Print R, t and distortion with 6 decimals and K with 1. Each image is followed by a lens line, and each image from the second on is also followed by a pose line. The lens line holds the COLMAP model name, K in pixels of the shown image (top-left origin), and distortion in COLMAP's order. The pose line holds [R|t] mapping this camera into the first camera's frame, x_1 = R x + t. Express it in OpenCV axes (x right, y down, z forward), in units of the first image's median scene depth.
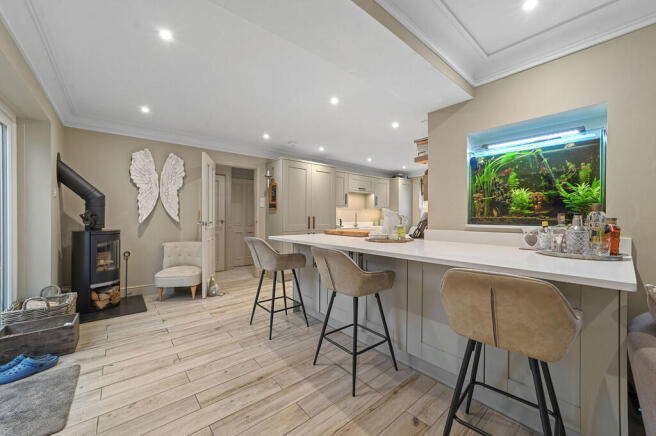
lens RADIAL K [[255.0, 0, 328.1], [0, 255.0, 217.2], [0, 0, 1]] dist [-0.009258, 0.000443]
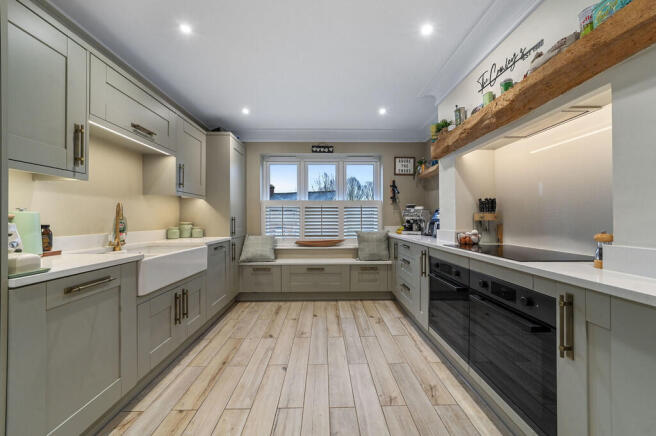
lens RADIAL K [[255.0, 0, 328.8], [0, 255.0, 217.0], [0, 0, 1]] dist [-0.009258, 0.000443]
pose [[0.624962, -0.004887, 0.780640, 0.026519], [0.008932, 0.999960, -0.000890, 0.001455], [-0.780604, 0.007529, 0.624981, 0.586419]]
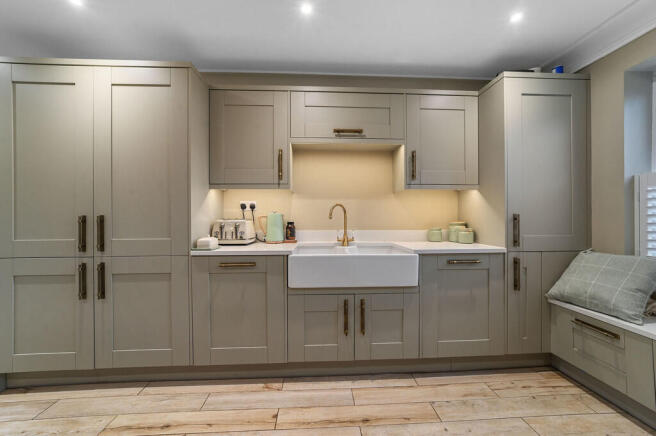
lens RADIAL K [[255.0, 0, 331.9], [0, 255.0, 218.8], [0, 0, 1]] dist [-0.009258, 0.000443]
pose [[0.802787, -0.009184, -0.596195, 0.302123], [0.008147, 0.999957, -0.004434, 0.003786], [0.596210, -0.001297, 0.802828, 0.688670]]
